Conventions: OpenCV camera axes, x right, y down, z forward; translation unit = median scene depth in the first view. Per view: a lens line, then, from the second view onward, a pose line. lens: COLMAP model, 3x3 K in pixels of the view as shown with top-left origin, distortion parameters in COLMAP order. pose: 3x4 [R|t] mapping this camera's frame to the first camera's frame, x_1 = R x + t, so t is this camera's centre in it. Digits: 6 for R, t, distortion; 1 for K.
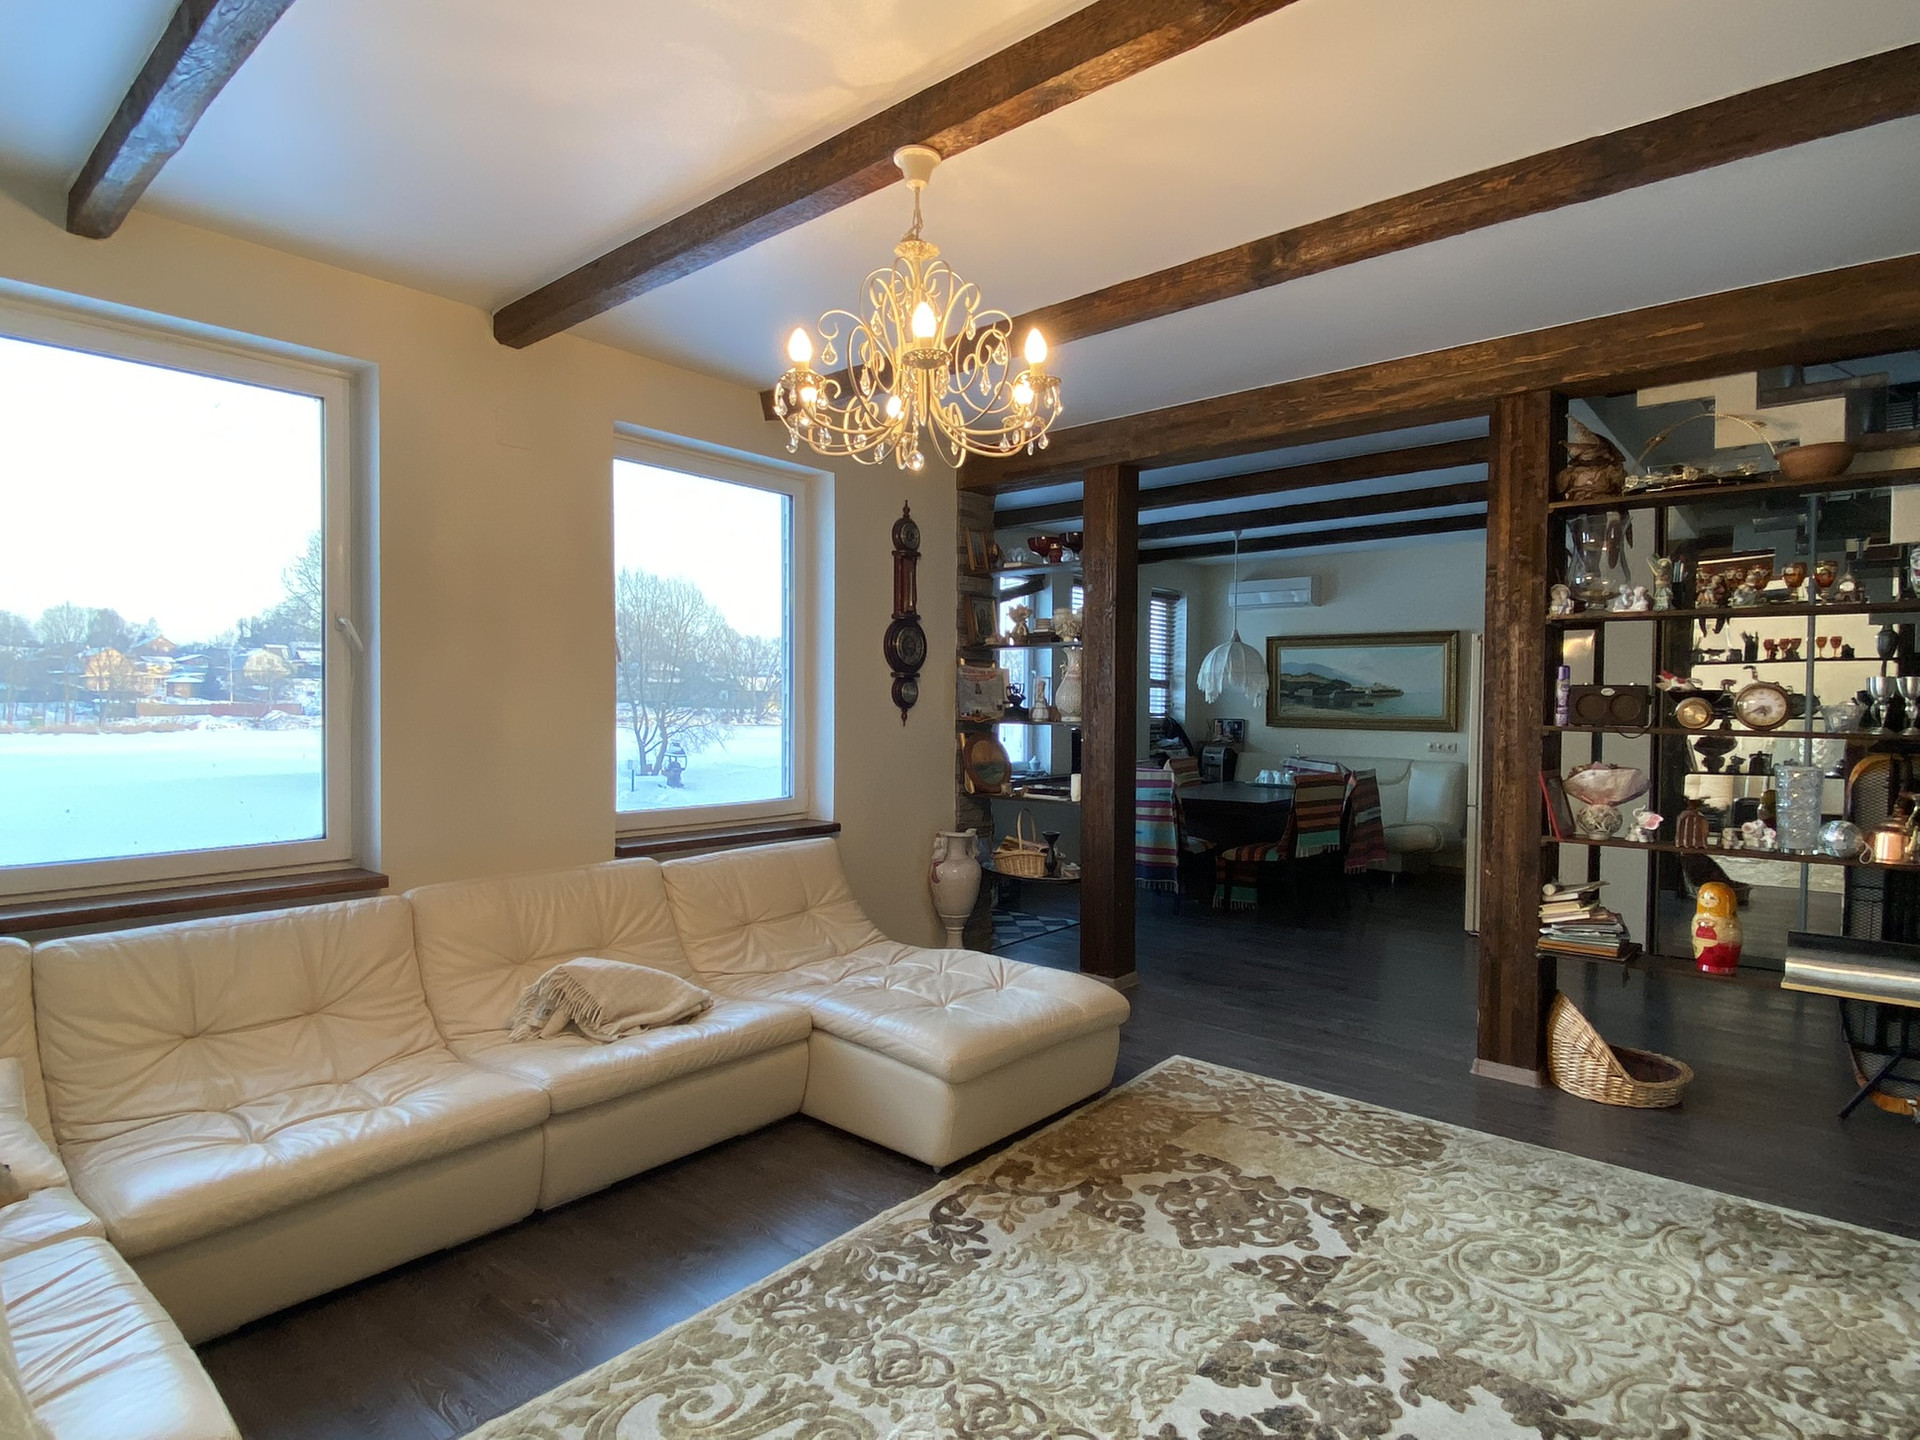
lens RADIAL K [[1018.0, 0, 958.6], [0, 1018.0, 726.0], [0, 0, 1]] dist [0.048320, -0.050547]
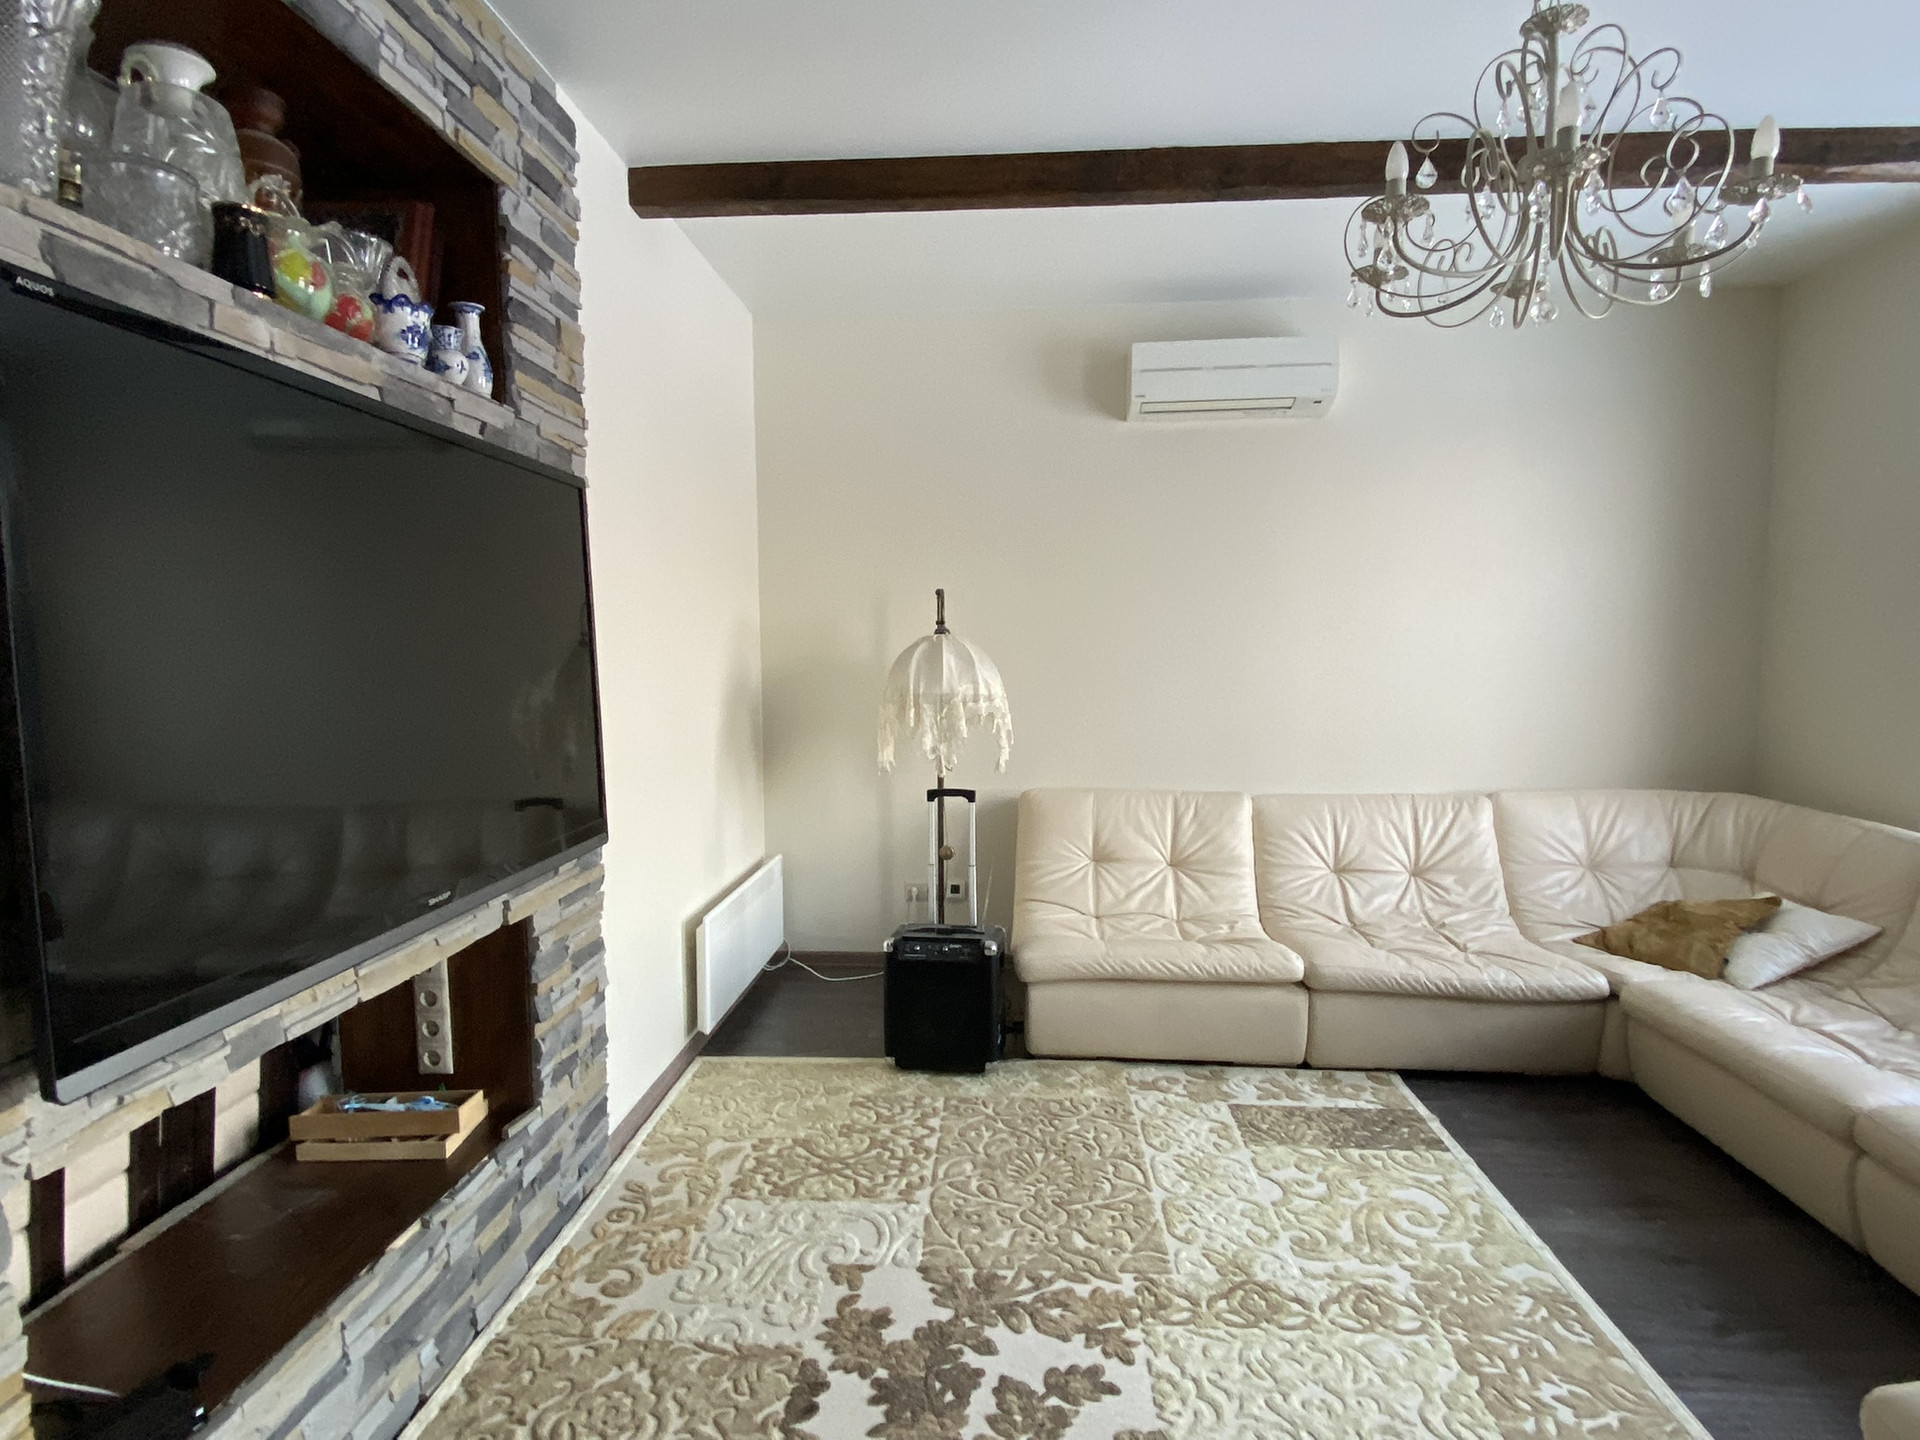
lens RADIAL K [[1018.0, 0, 958.6], [0, 1018.0, 726.0], [0, 0, 1]] dist [0.048320, -0.050547]
pose [[-0.794669, 0.045242, -0.605355, 0.593188], [-0.015871, 0.995330, 0.095222, -0.017779], [0.606836, 0.085277, -0.790239, 1.063167]]
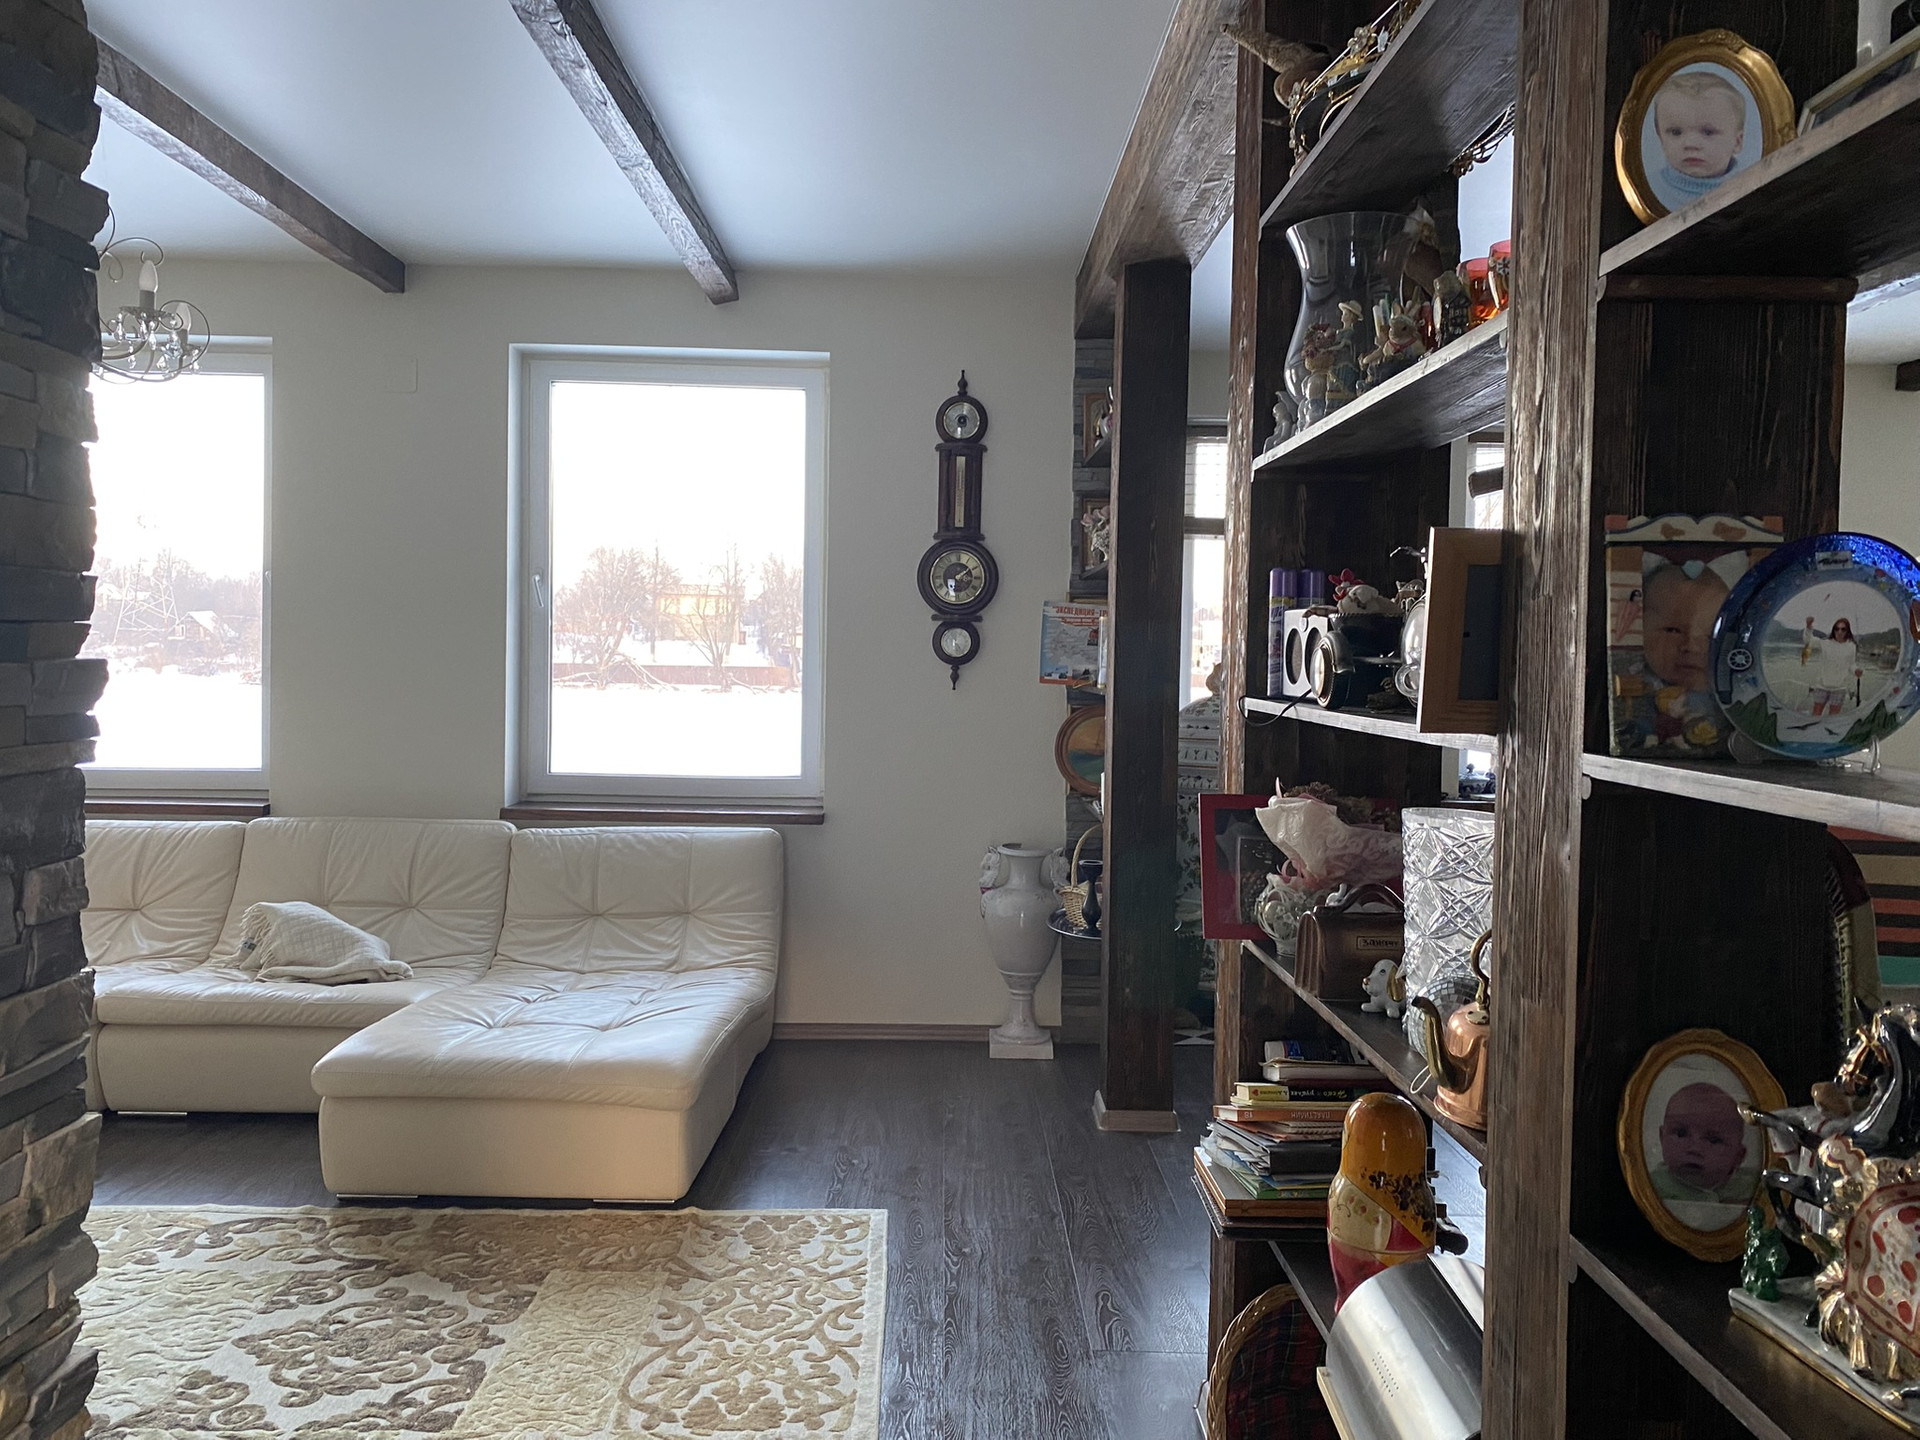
lens RADIAL K [[1453.4, 0, 975.7], [0, 1453.4, 705.4], [0, 0, 1]] dist [0.035634, -0.036654]
pose [[0.670340, 0.032163, -0.741357, 1.200893], [-0.032773, 0.999369, 0.013723, -0.006371], [0.741330, 0.015098, 0.670971, 0.567236]]
